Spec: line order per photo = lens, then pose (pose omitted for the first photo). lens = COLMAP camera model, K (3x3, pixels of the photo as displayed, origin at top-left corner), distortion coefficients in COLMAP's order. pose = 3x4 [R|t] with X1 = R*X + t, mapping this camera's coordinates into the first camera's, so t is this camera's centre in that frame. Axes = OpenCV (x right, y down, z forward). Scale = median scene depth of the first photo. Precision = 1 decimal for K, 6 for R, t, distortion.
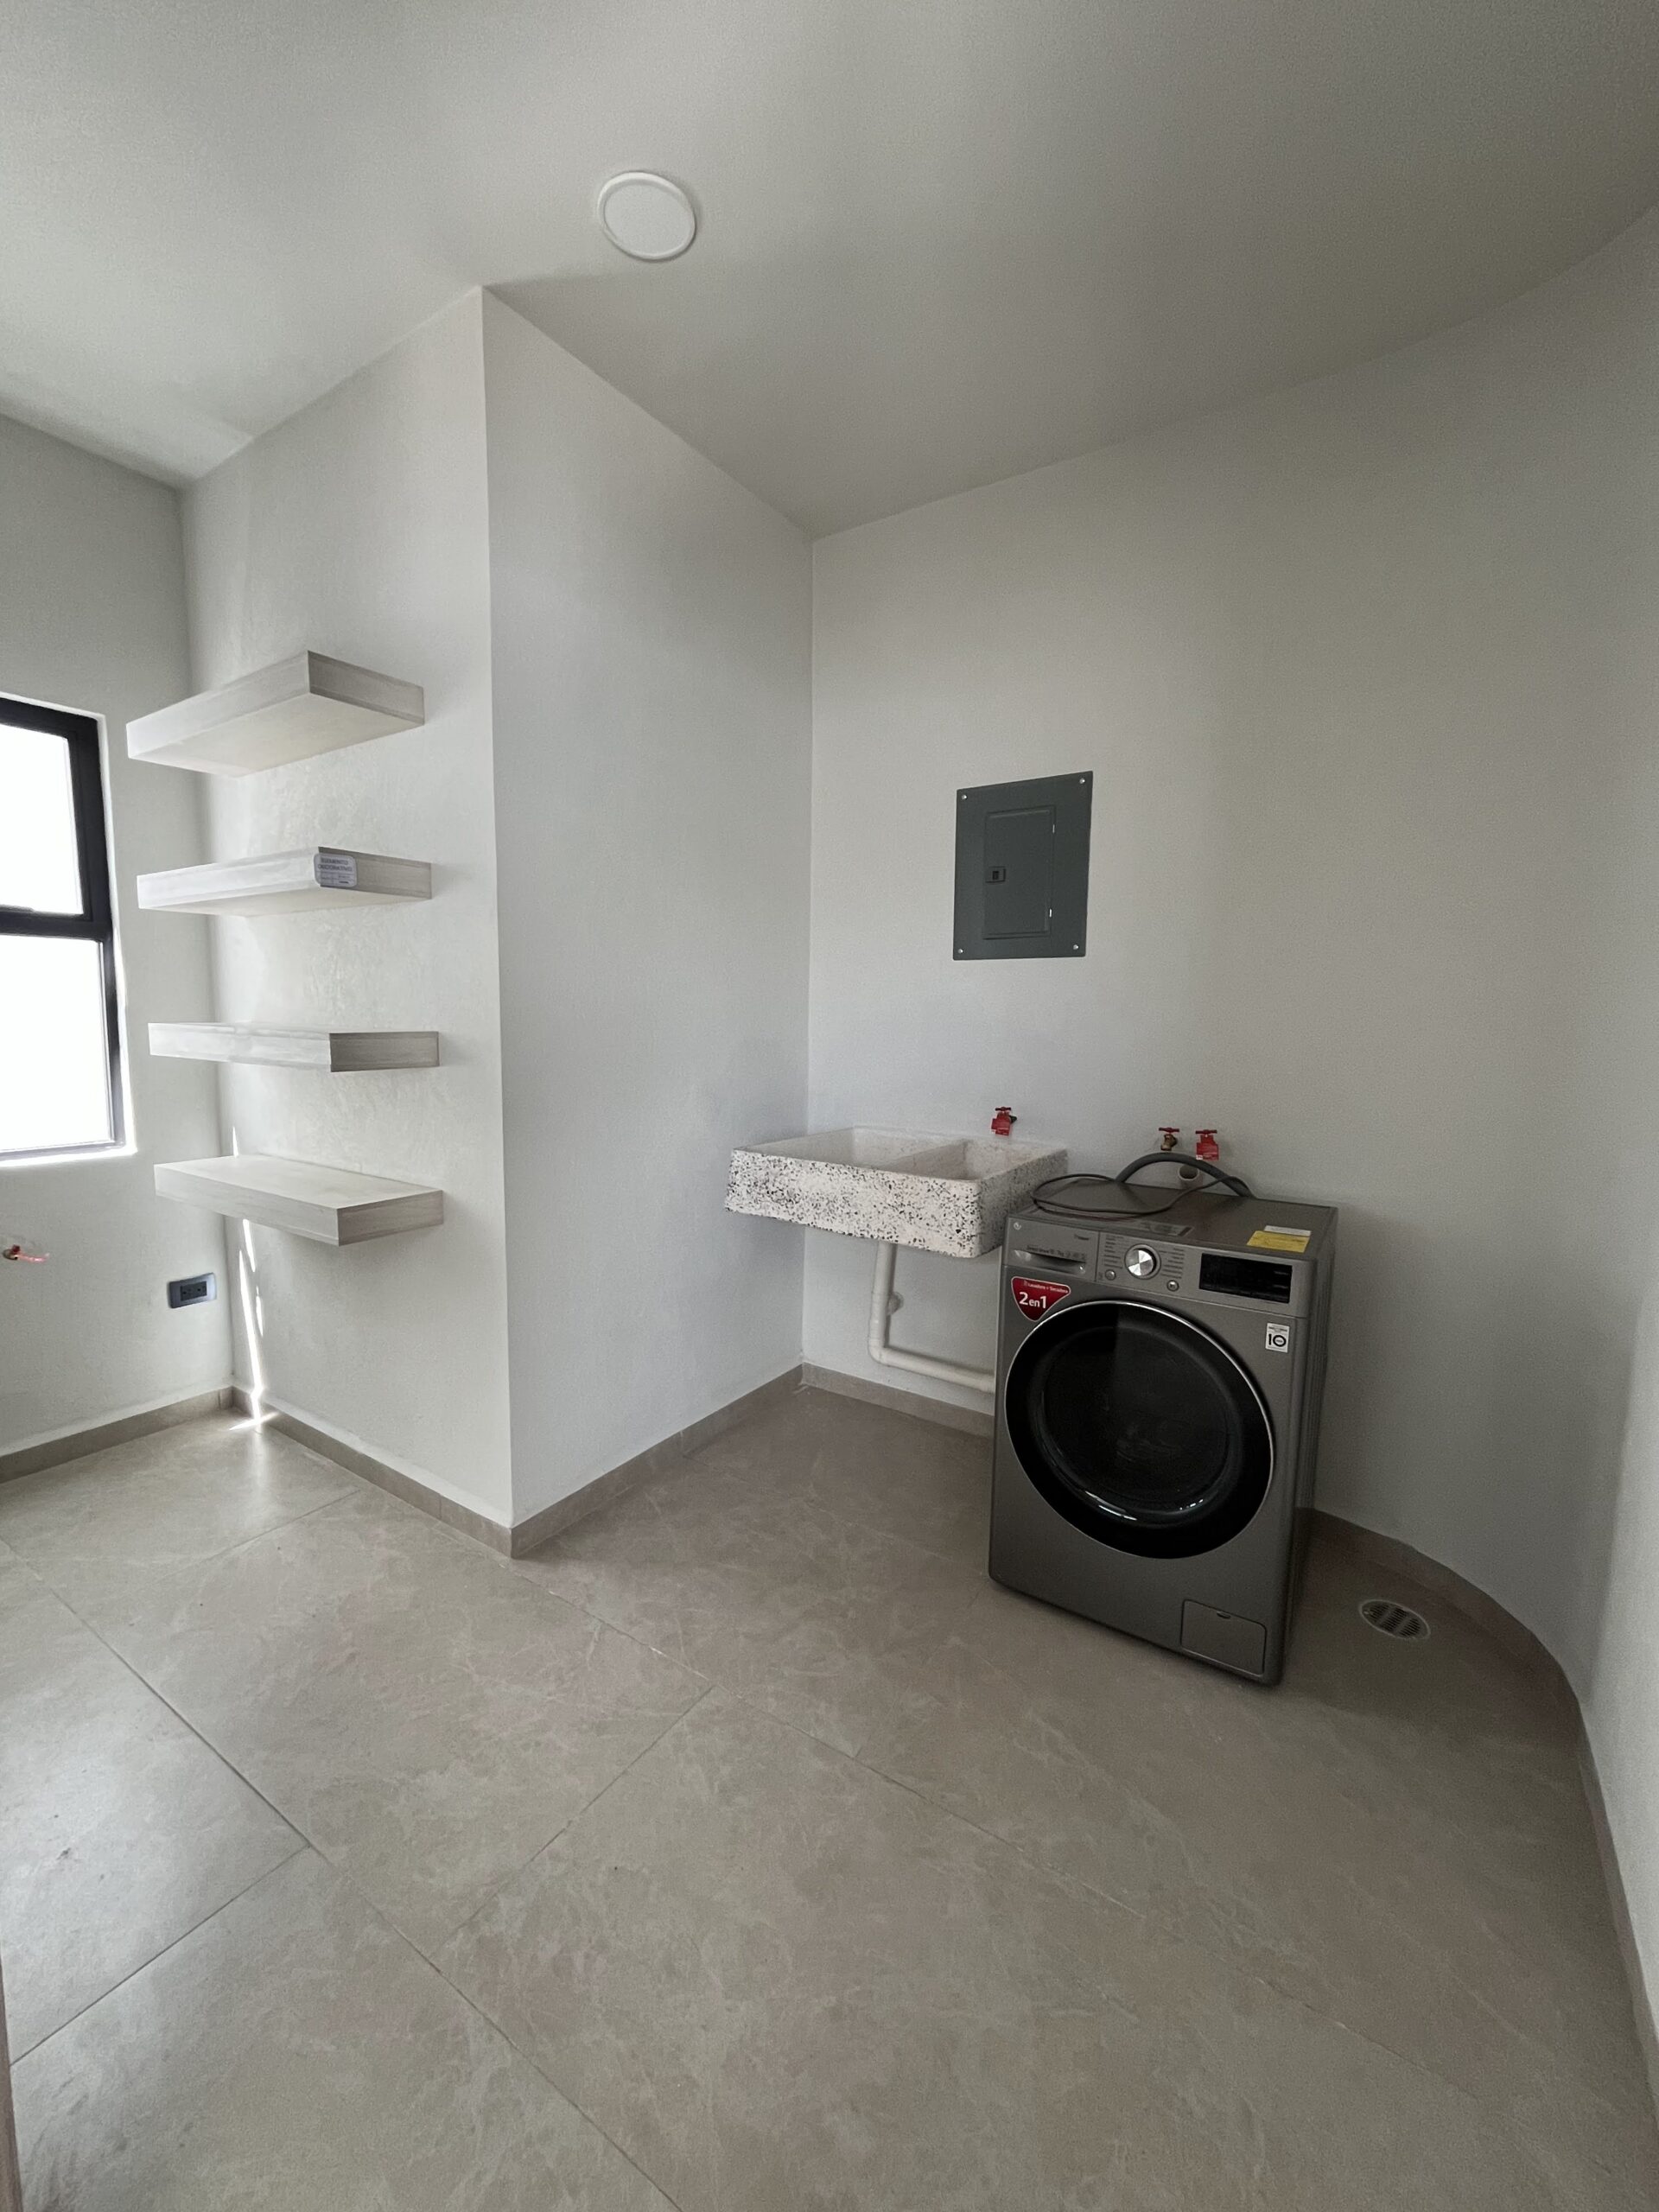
lens RADIAL K [[895.0, 0, 831.6], [0, 895.0, 1112.4], [0, 0, 1]] dist [0.003220, 0.000346]
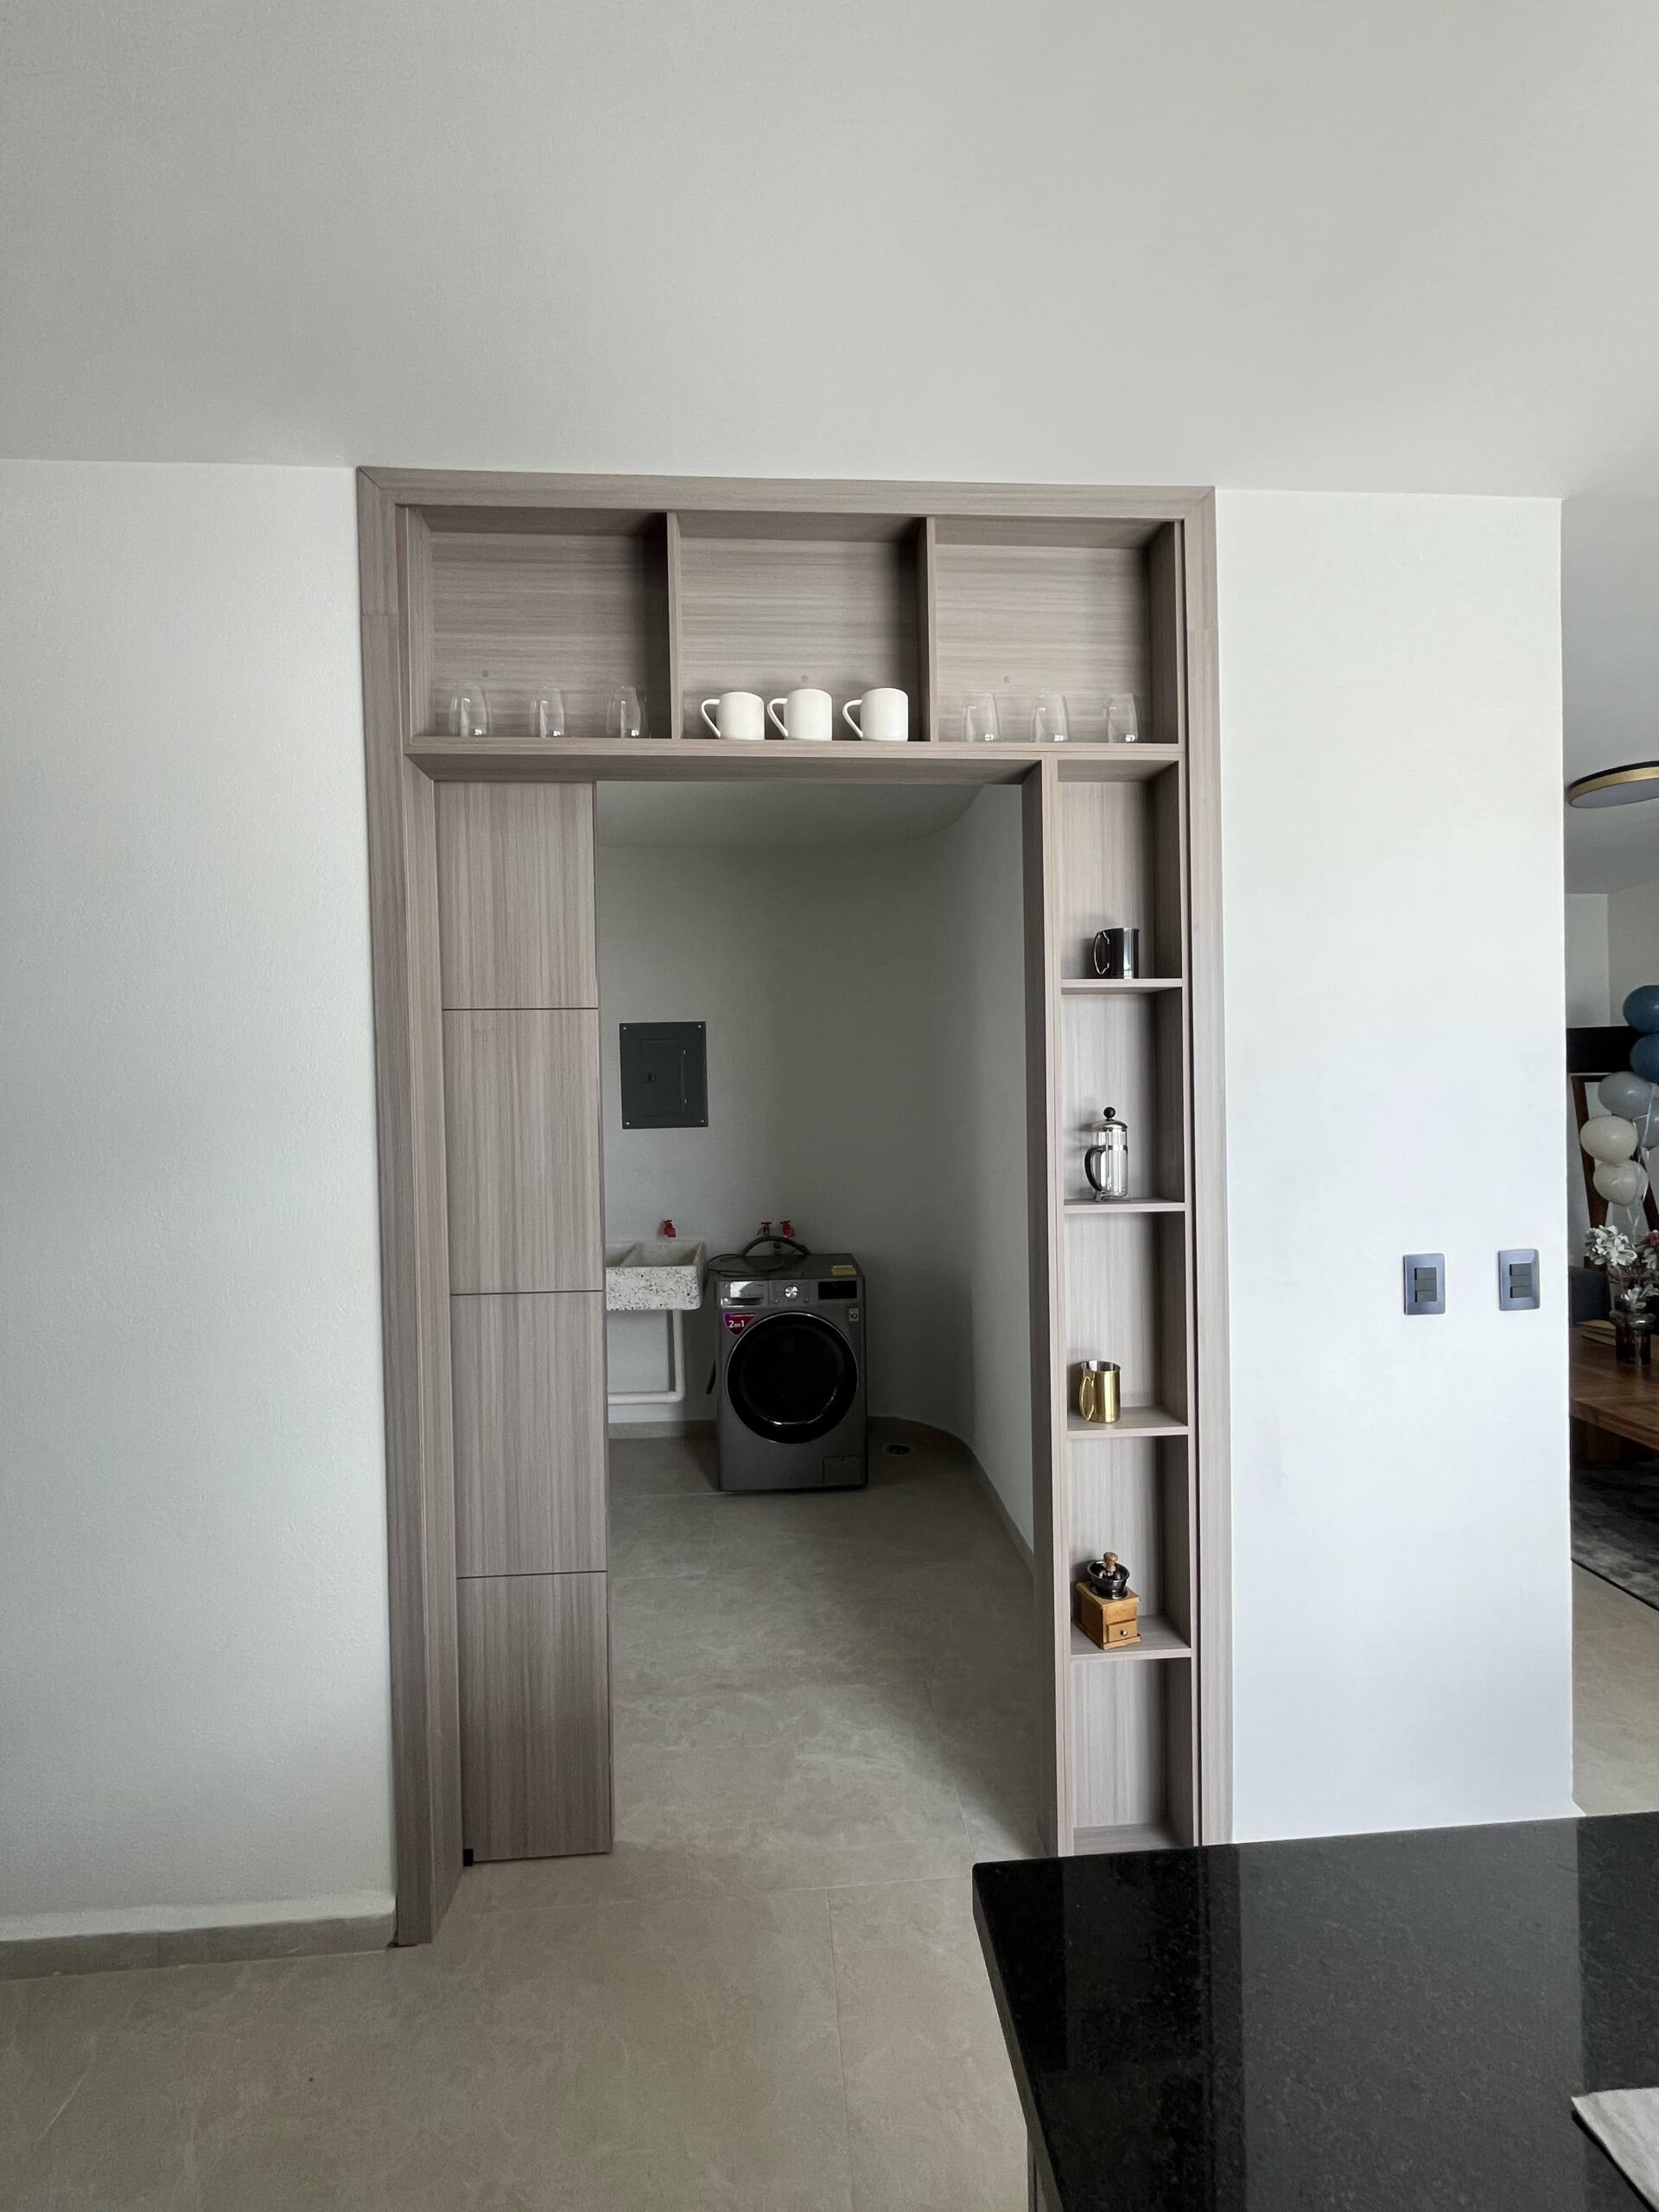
lens RADIAL K [[895.0, 0, 824.4], [0, 895.0, 1105.9], [0, 0, 1]] dist [0.003220, 0.000346]
pose [[0.797377, -0.032171, 0.602623, -0.636486], [0.097097, 0.992407, -0.075497, -0.070626], [-0.595619, 0.118712, 0.794447, -0.553220]]
